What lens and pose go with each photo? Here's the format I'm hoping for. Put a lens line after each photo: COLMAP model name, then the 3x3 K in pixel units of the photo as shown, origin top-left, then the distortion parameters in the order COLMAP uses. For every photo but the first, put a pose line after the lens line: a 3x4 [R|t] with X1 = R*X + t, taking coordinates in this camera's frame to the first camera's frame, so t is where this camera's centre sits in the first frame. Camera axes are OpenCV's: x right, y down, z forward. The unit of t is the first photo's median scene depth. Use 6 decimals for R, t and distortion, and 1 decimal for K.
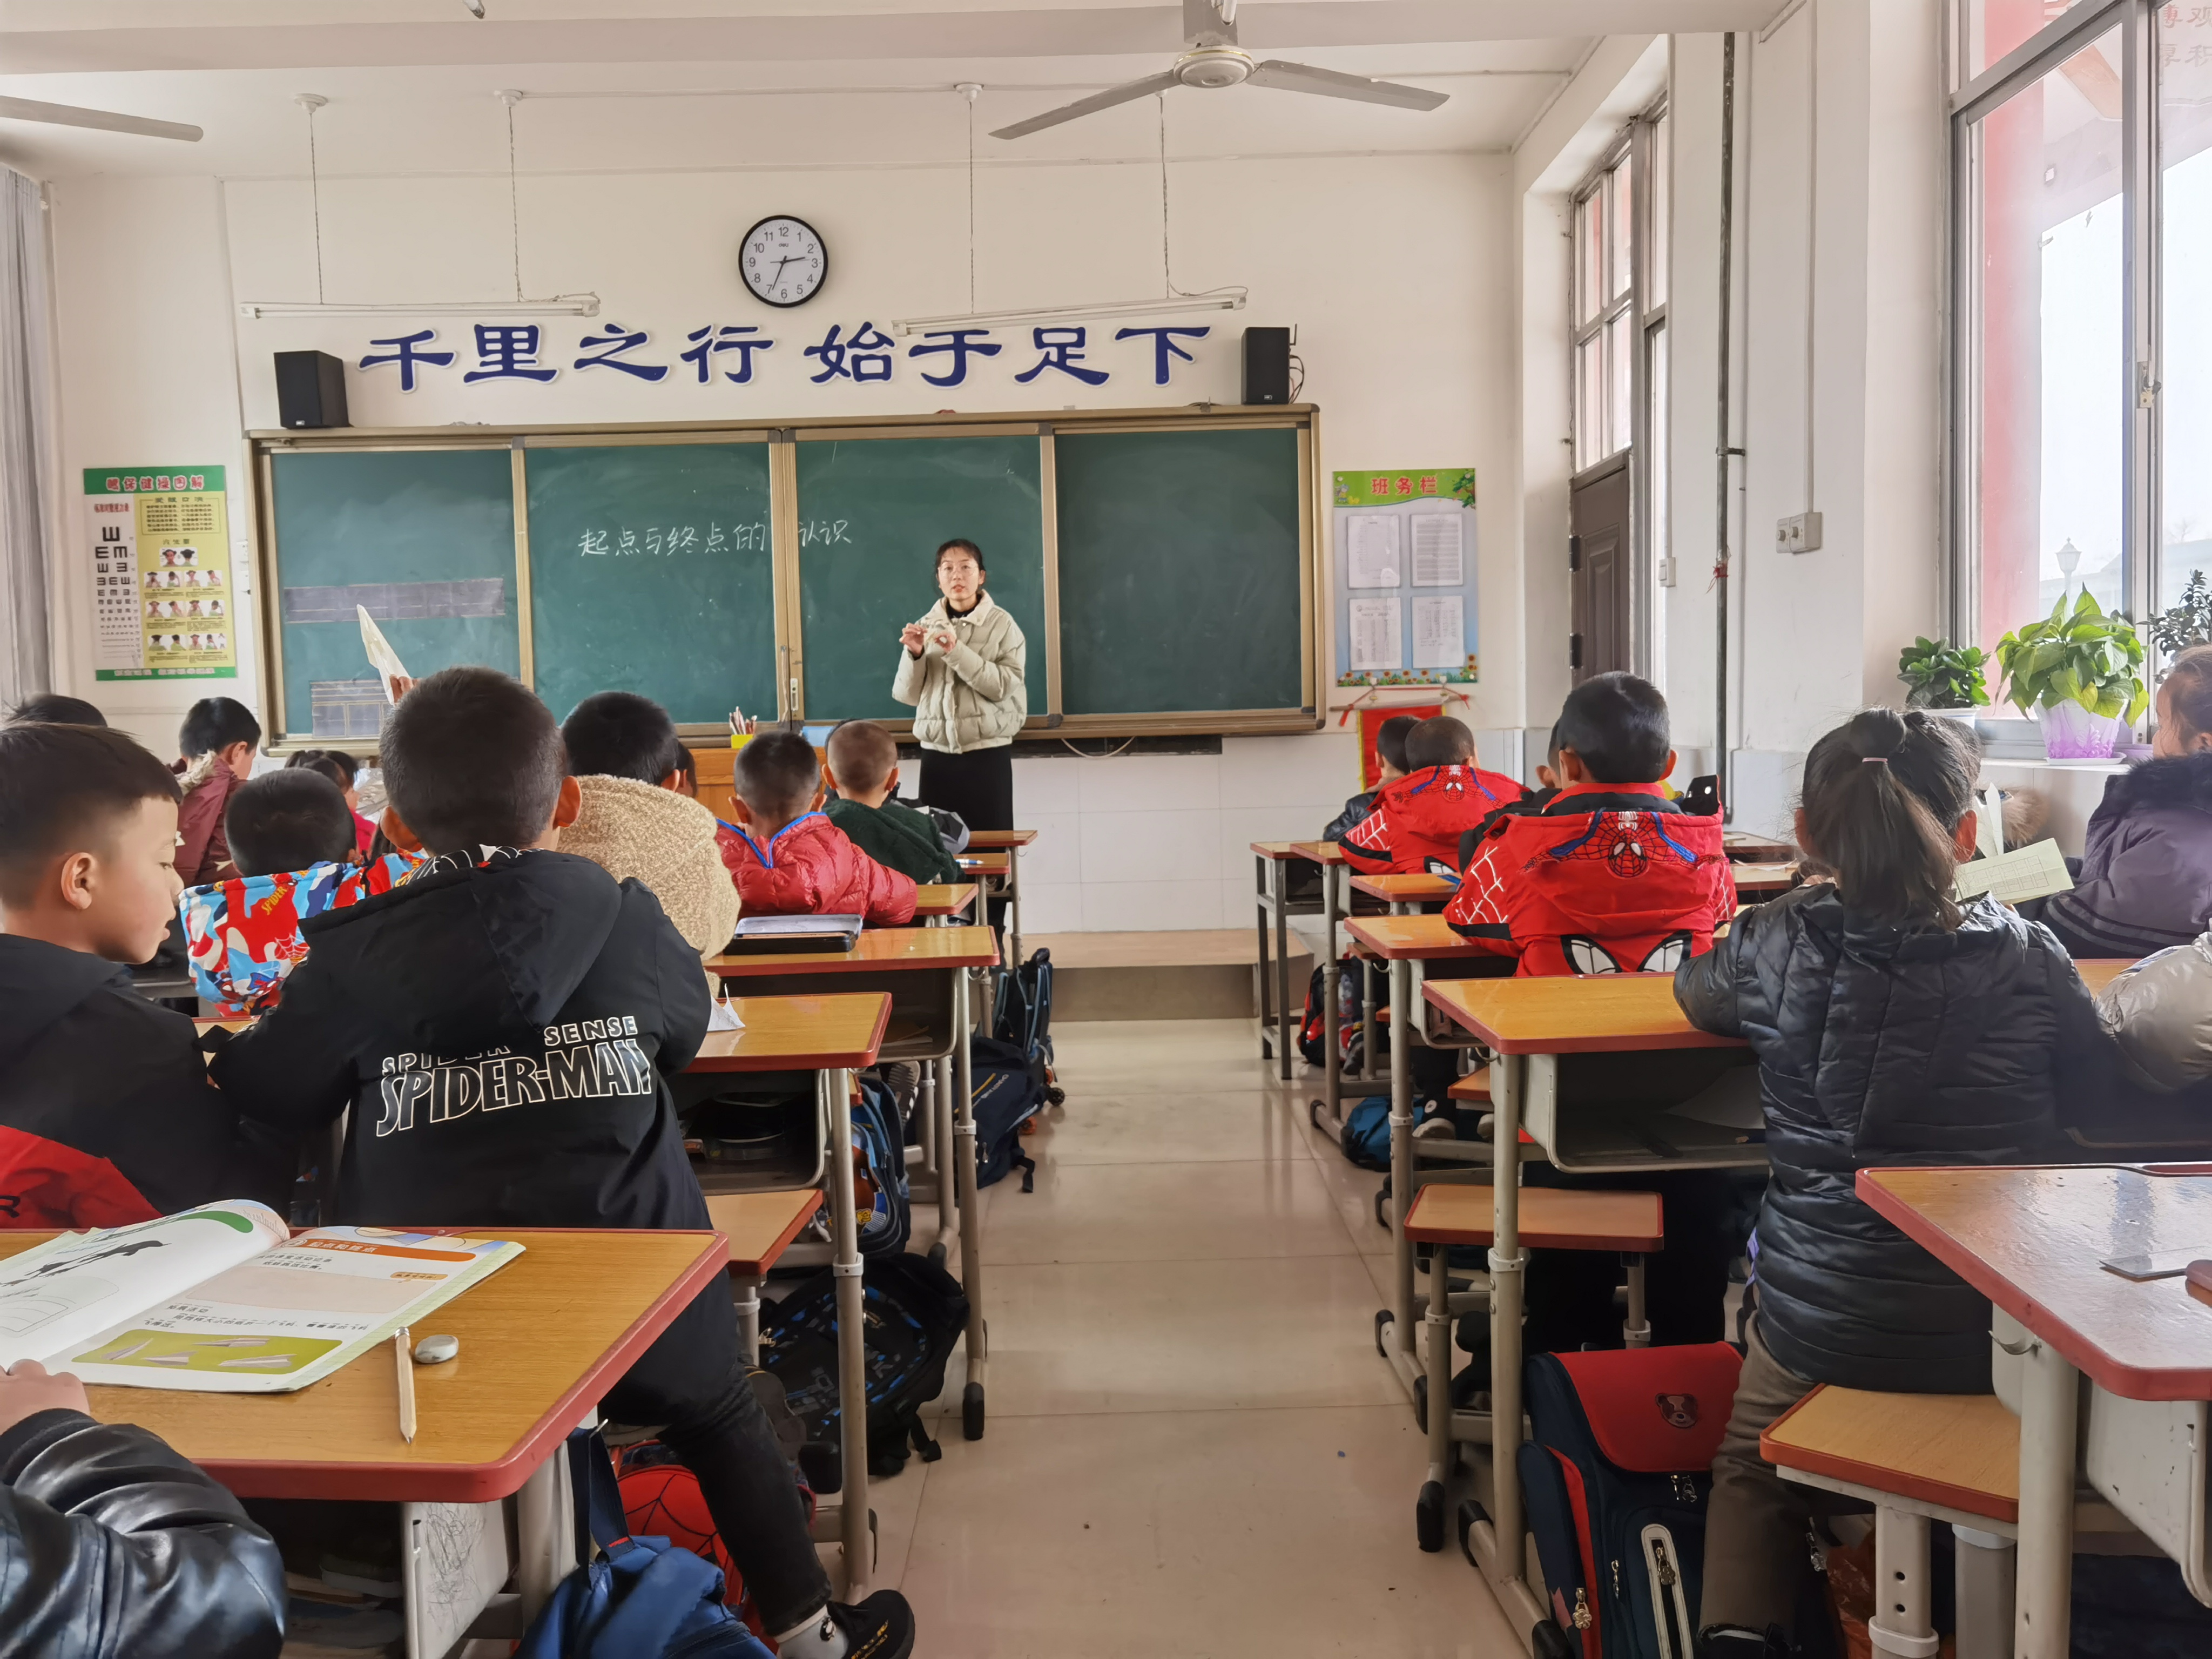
lens RADIAL K [[1756.6, 0, 1106.0], [0, 1756.6, 837.2], [0, 0, 1]] dist [0.098582, -0.090172]
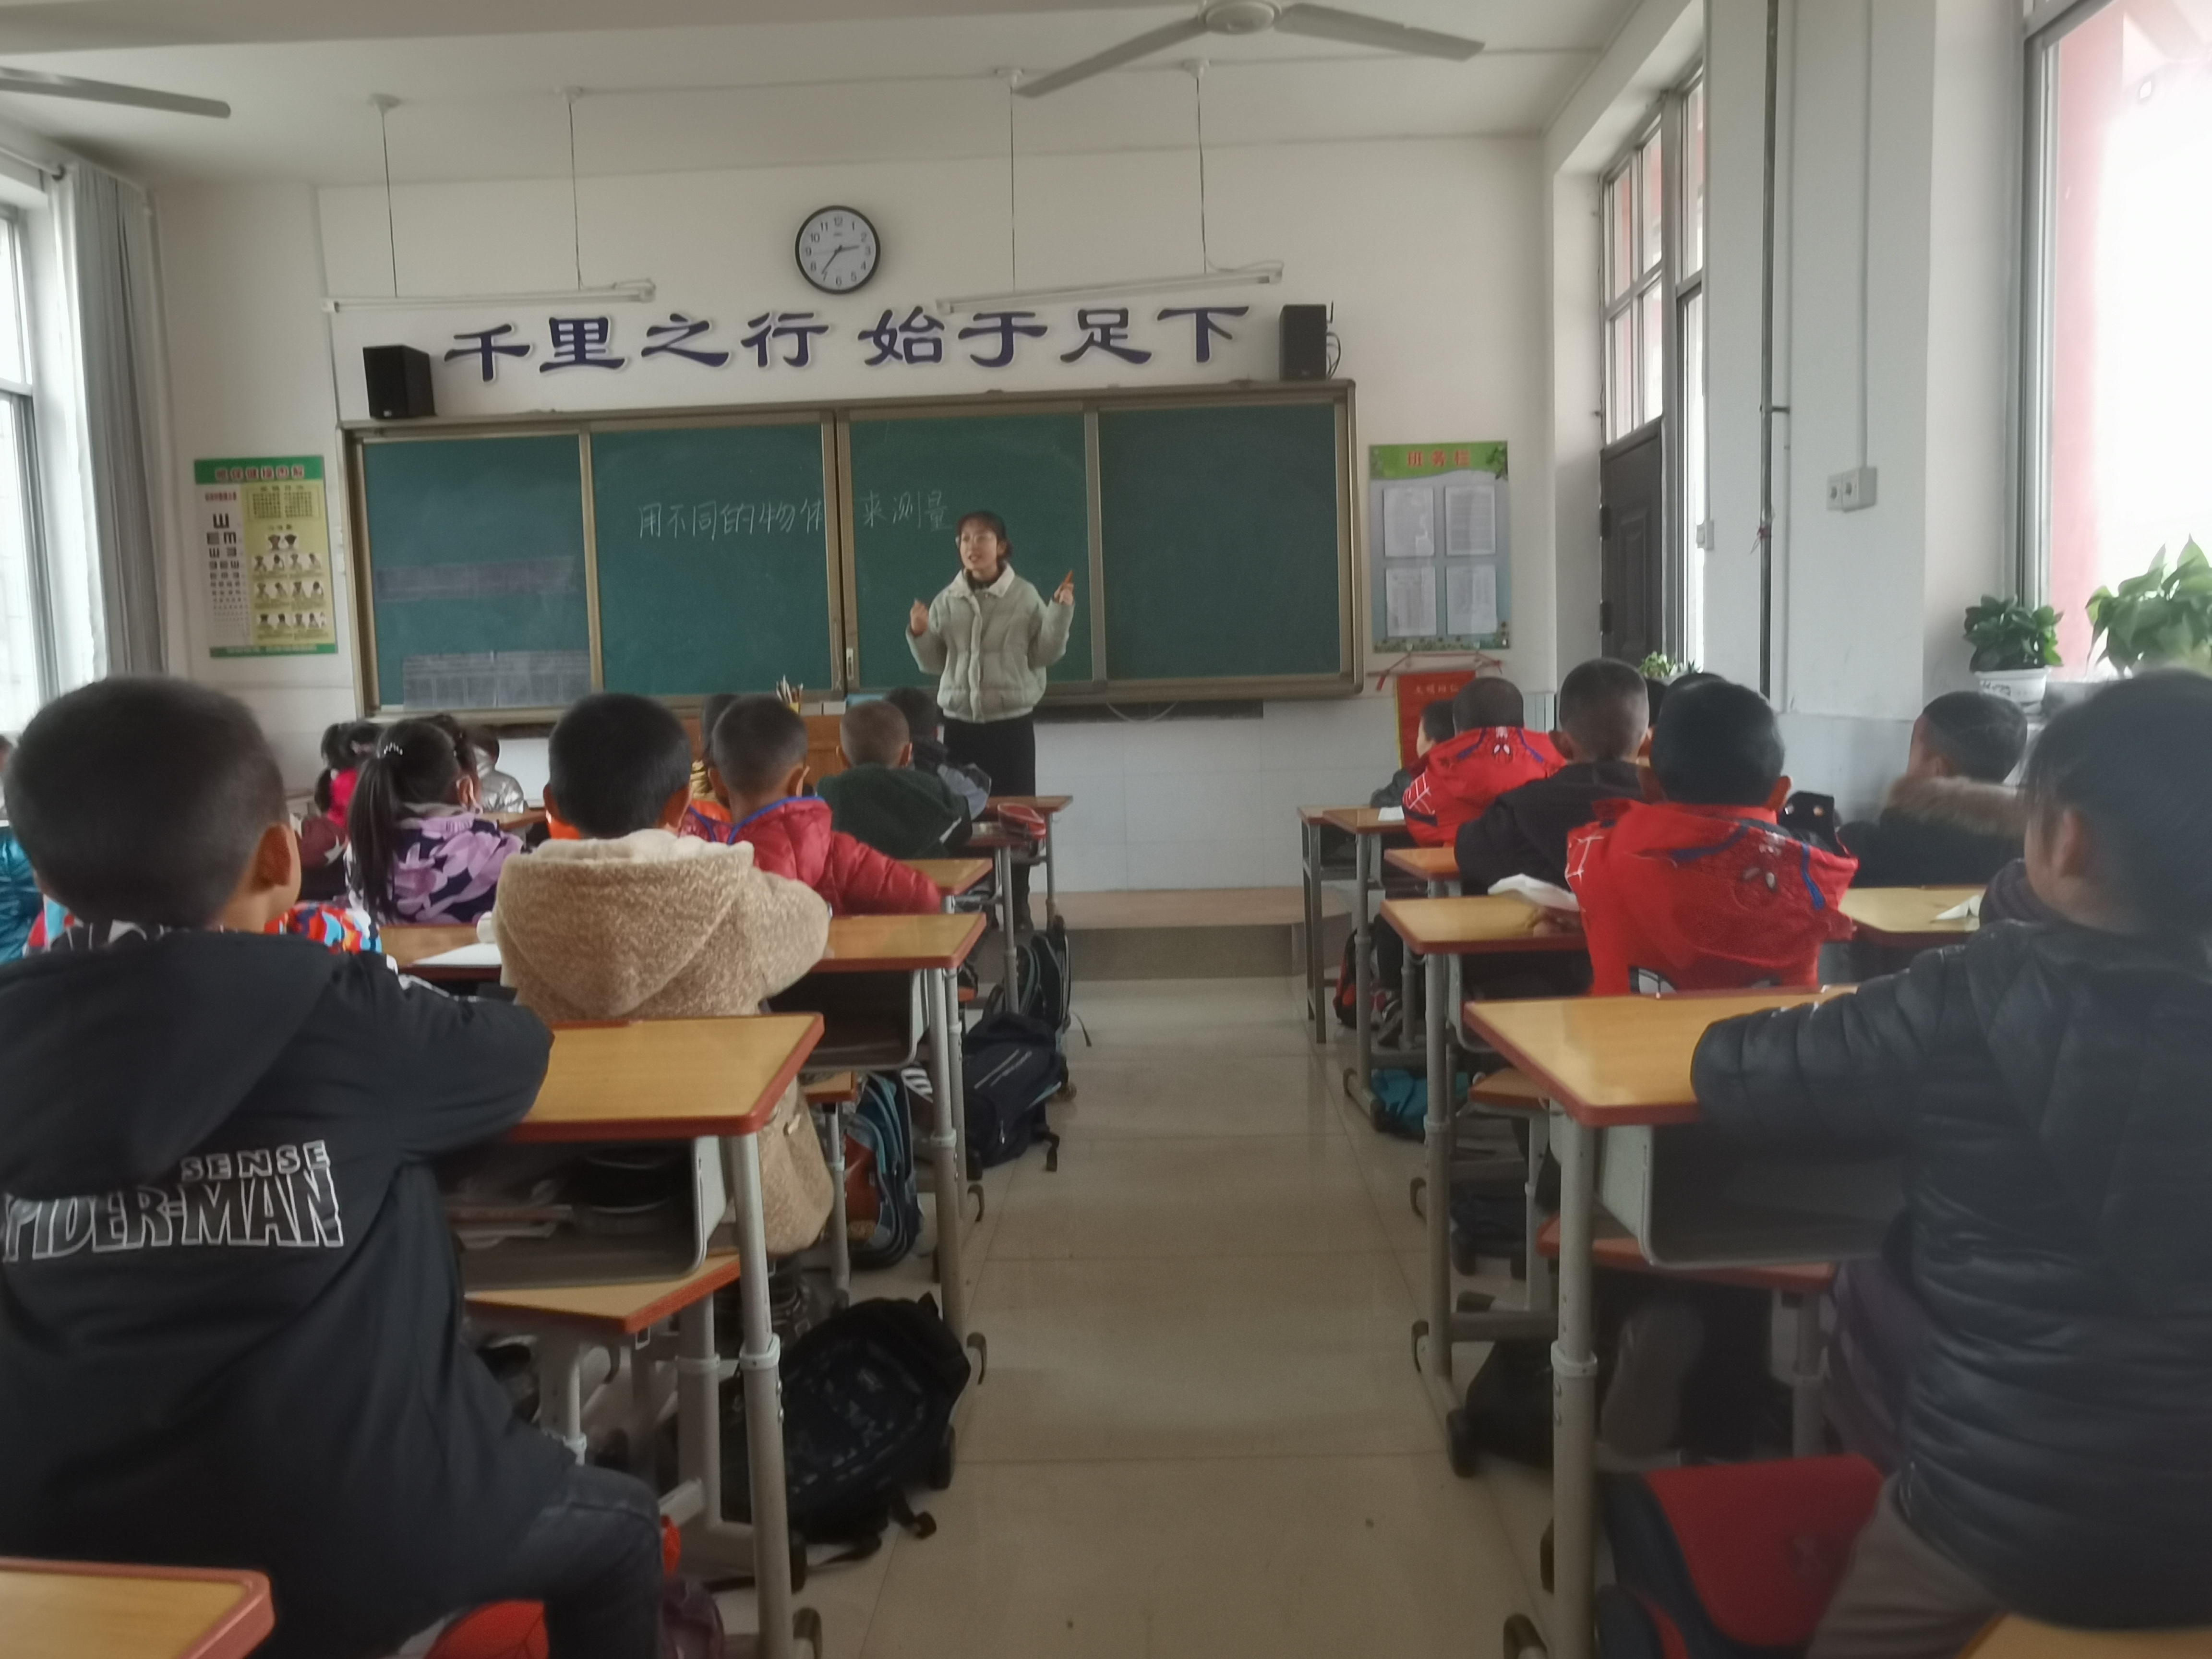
lens RADIAL K [[1439.8, 0, 1106.6], [0, 1439.8, 816.7], [0, 0, 1]] dist [0.000513, 0.002458]
pose [[0.998489, -0.001161, -0.054940, 0.023320], [0.002431, 0.999732, 0.023039, -0.010019], [0.054899, -0.023138, 0.998224, 0.159765]]
